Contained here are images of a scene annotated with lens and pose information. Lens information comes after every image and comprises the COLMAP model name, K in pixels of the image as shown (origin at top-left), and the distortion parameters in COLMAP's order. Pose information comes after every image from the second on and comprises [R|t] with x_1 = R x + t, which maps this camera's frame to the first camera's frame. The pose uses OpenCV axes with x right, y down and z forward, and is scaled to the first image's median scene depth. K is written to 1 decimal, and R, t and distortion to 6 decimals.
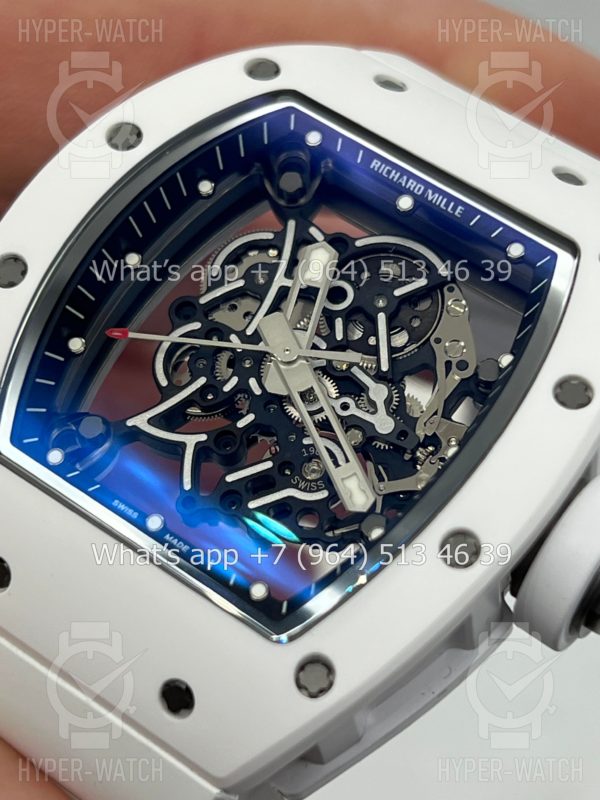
lens RADIAL K [[1858.8, 0, 298.7], [0, 1858.8, 468.8], [0, 0, 1]] dist [0.052095, -0.335880]
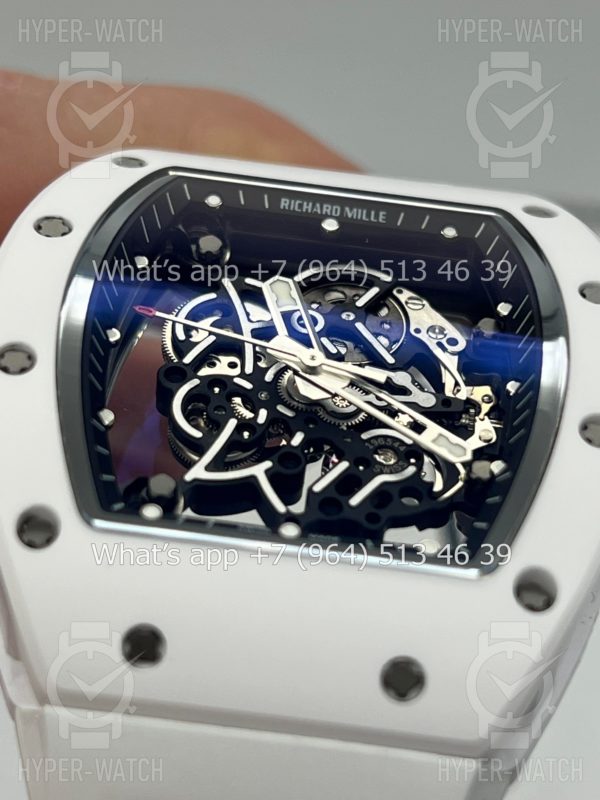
lens RADIAL K [[1858.8, 0, 298.7], [0, 1858.8, 468.8], [0, 0, 1]] dist [0.052095, -0.335880]
pose [[0.845893, -0.257485, 0.467083, -0.473460], [0.391009, 0.894982, -0.214752, 0.191656], [-0.362736, 0.364291, 0.857738, 0.177162]]
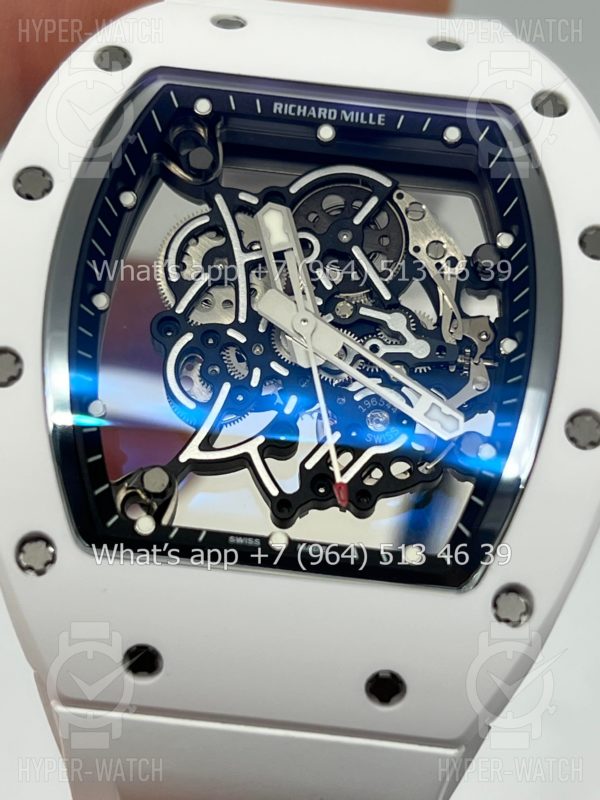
lens RADIAL K [[1858.8, 0, 298.7], [0, 1858.8, 468.8], [0, 0, 1]] dist [0.052095, -0.335880]
pose [[0.860777, -0.436557, 0.261690, -0.289163], [0.408530, 0.899250, 0.156371, -0.143762], [-0.303590, -0.027692, 0.952400, 0.069962]]
